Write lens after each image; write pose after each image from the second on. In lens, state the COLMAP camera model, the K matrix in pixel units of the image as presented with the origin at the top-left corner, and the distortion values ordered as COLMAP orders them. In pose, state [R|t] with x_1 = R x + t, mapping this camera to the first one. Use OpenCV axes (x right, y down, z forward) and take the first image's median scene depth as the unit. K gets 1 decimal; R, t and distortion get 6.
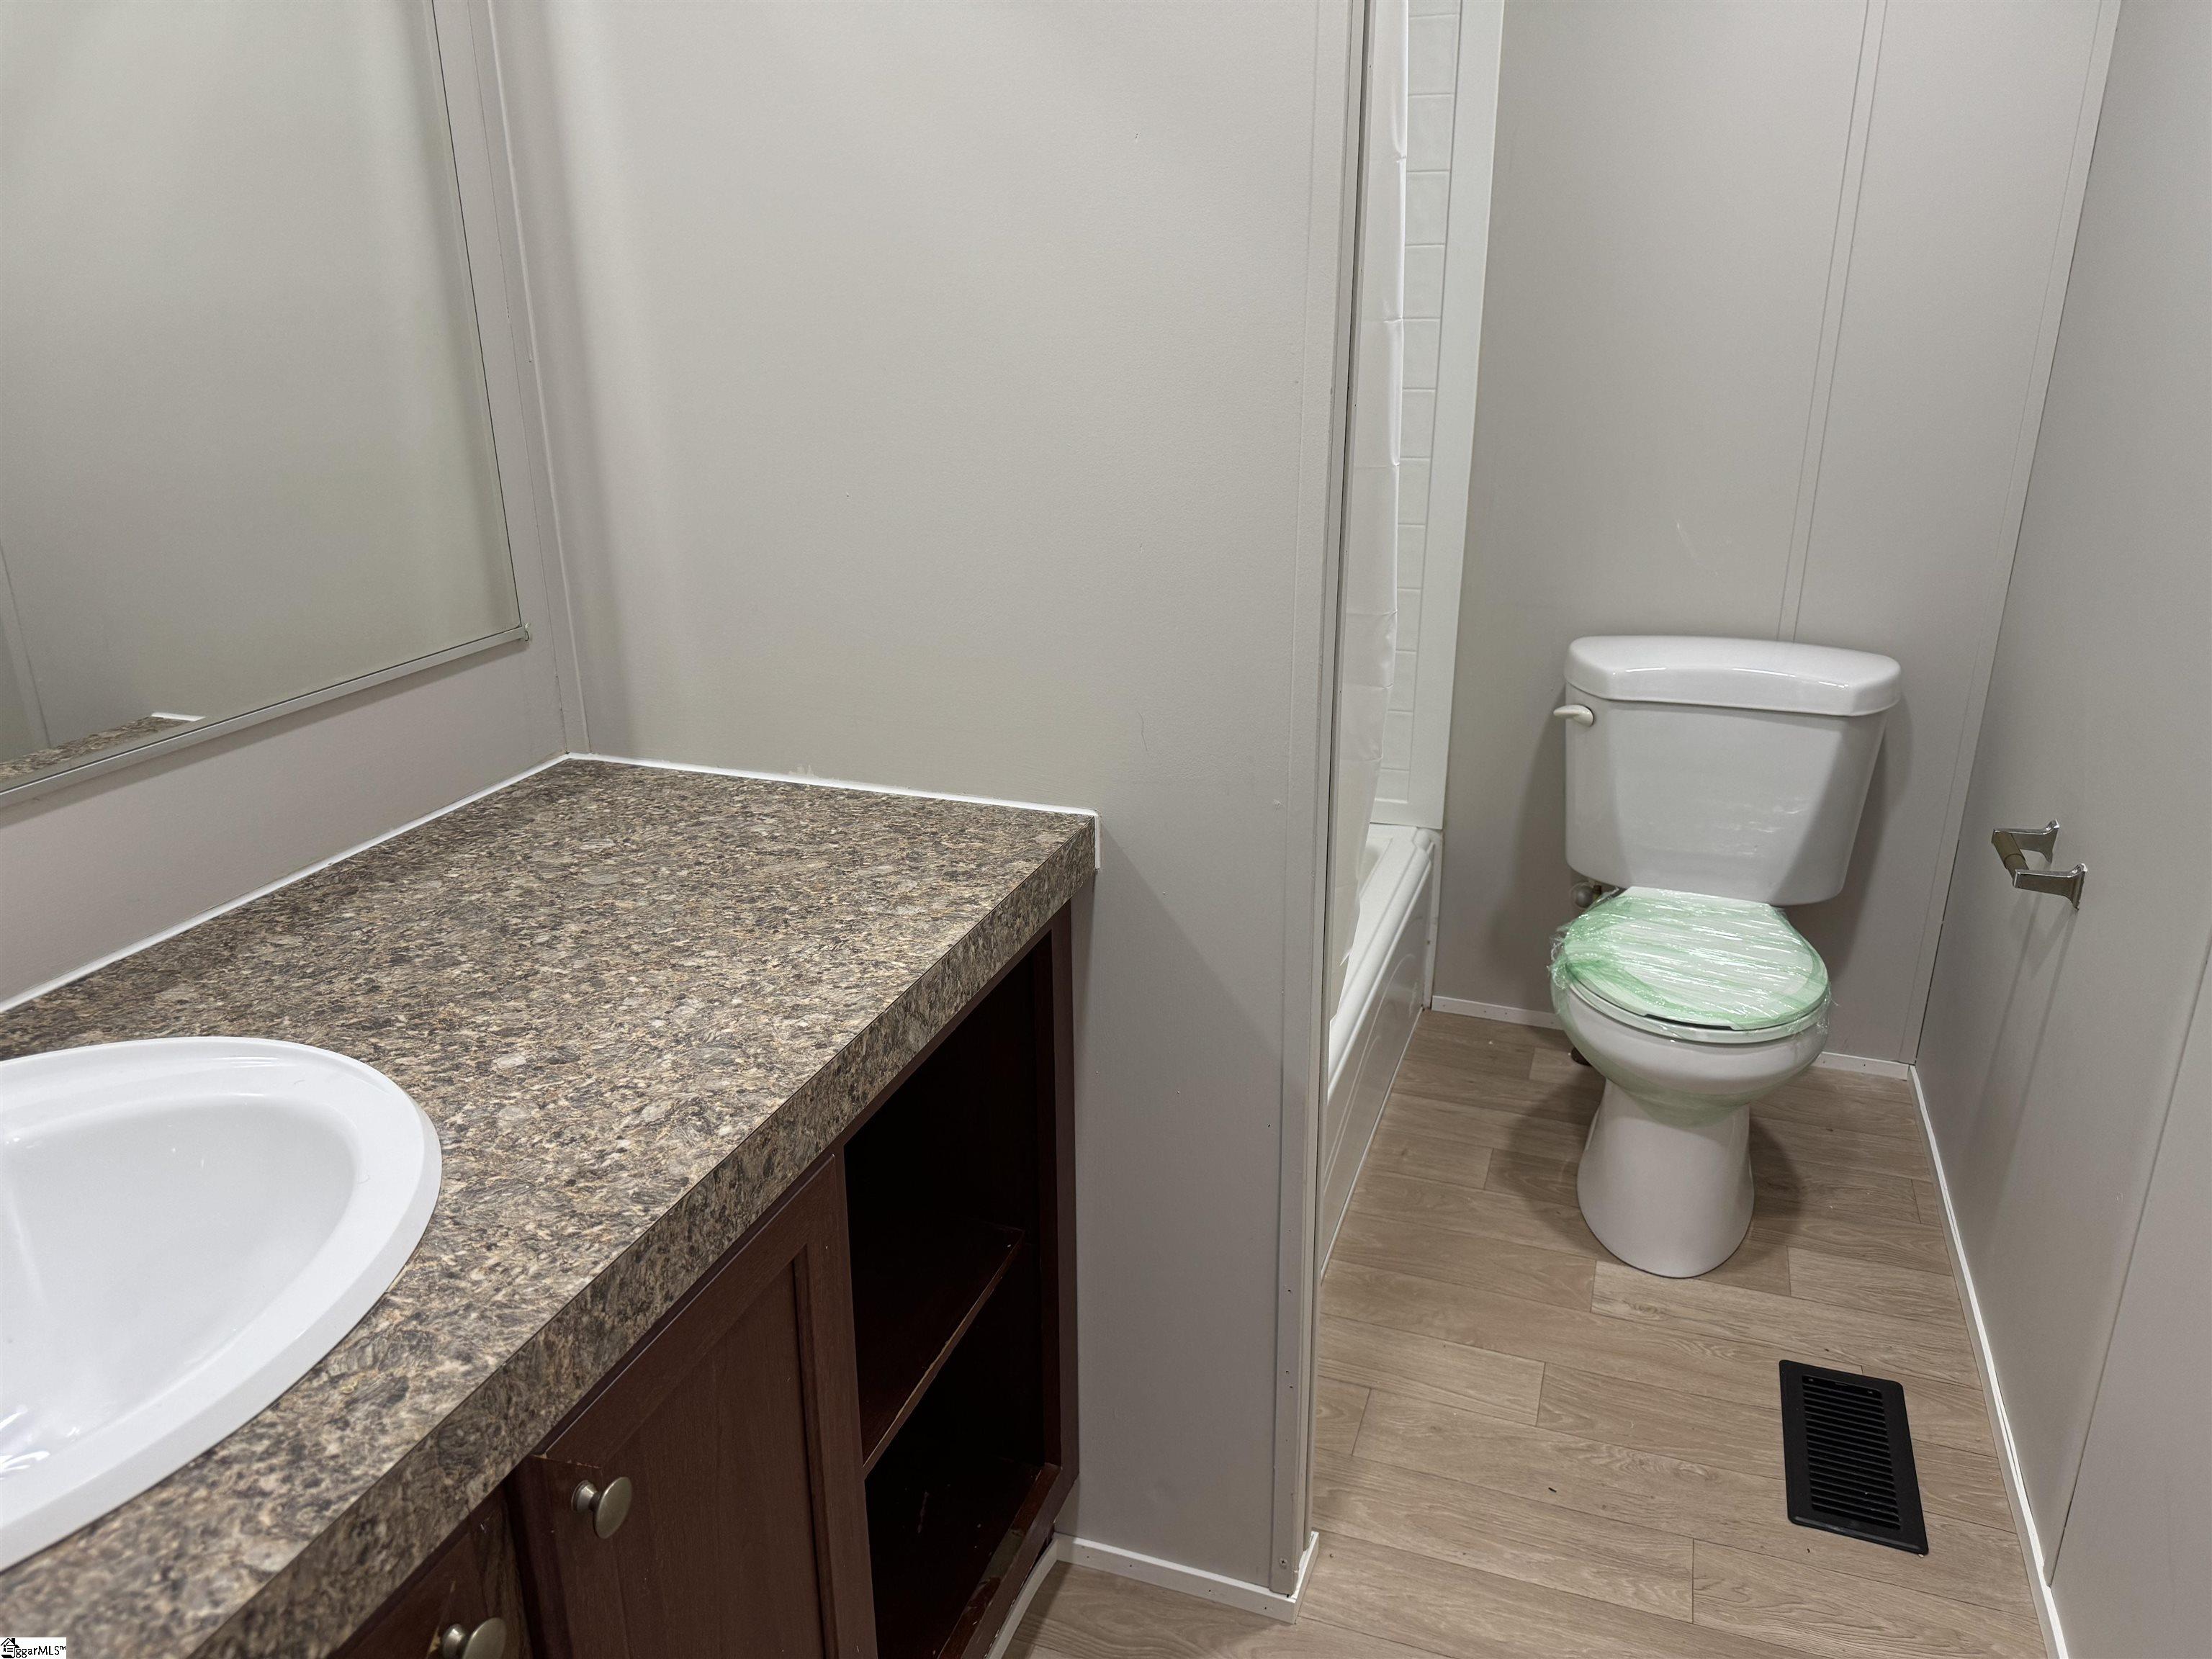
lens RADIAL K [[1556.0, 0, 1113.5], [0, 1556.0, 824.9], [0, 0, 1]] dist [0.081752, -0.083924]
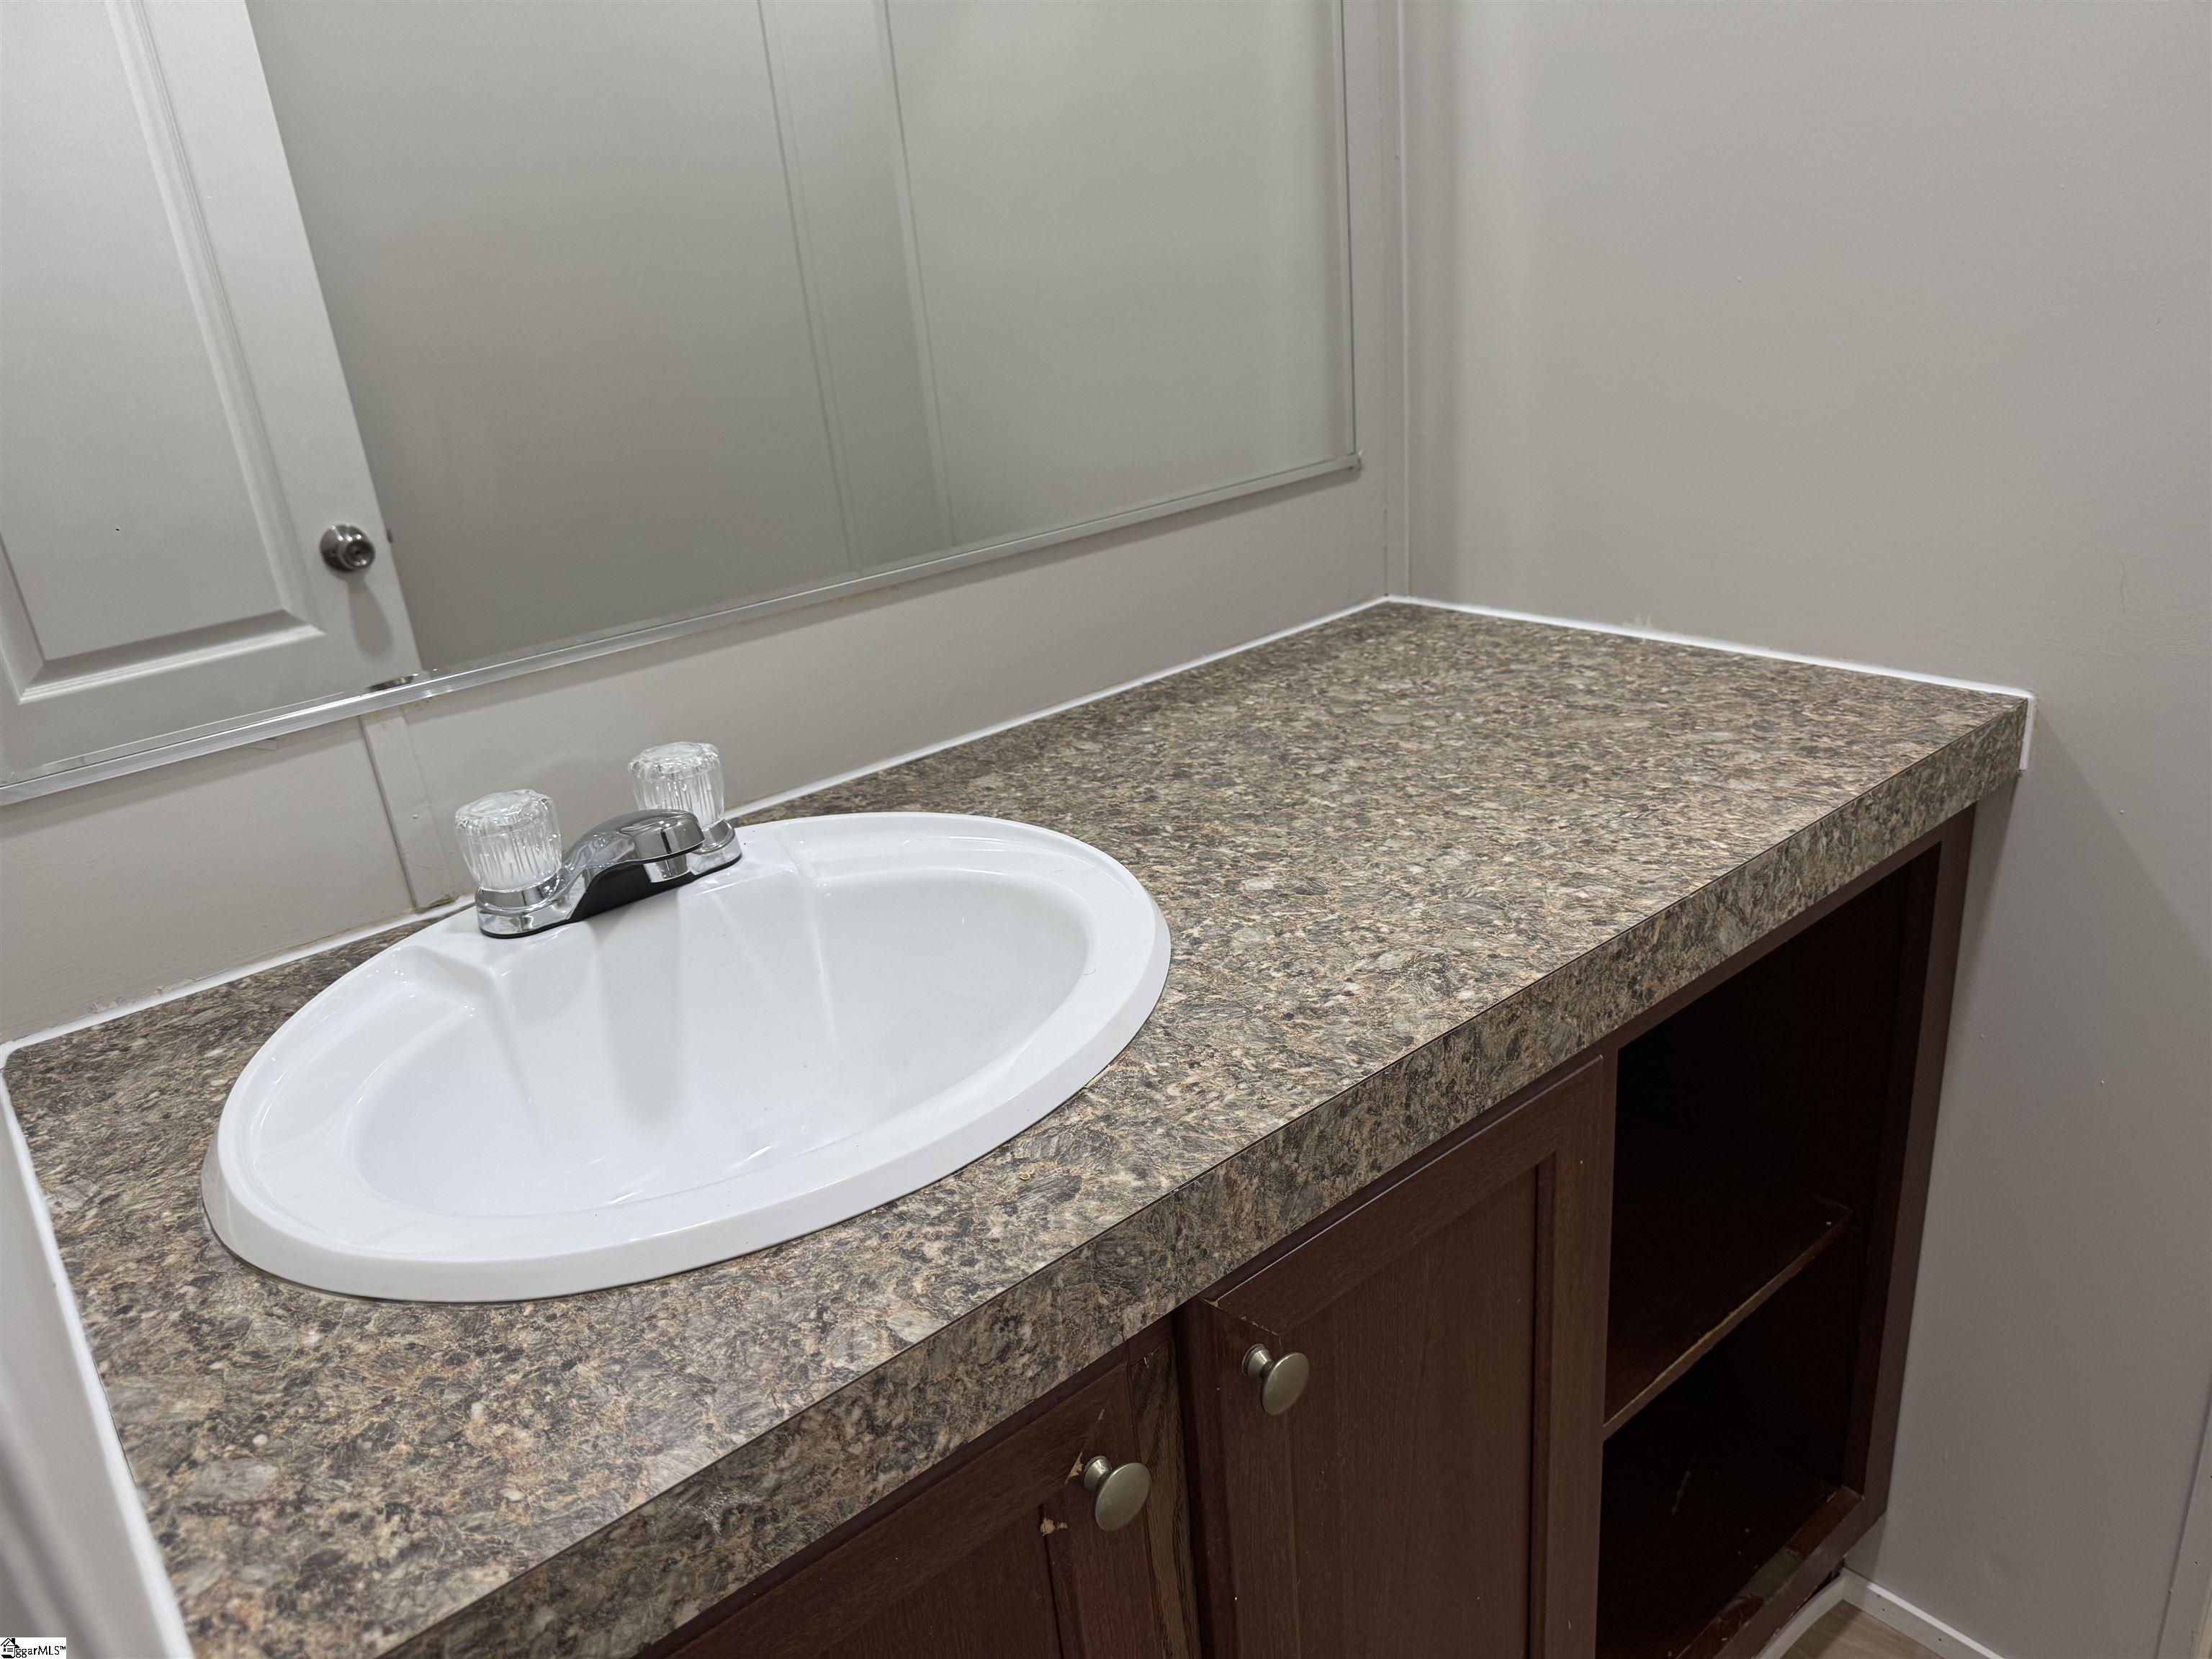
lens RADIAL K [[1556.0, 0, 1145.4], [0, 1556.0, 874.3], [0, 0, 1]] dist [0.081752, -0.083924]
pose [[0.865318, 0.133725, -0.483056, -0.001154], [-0.096511, 0.990171, 0.101227, 0.055407], [0.491845, -0.040973, 0.869718, 0.166692]]
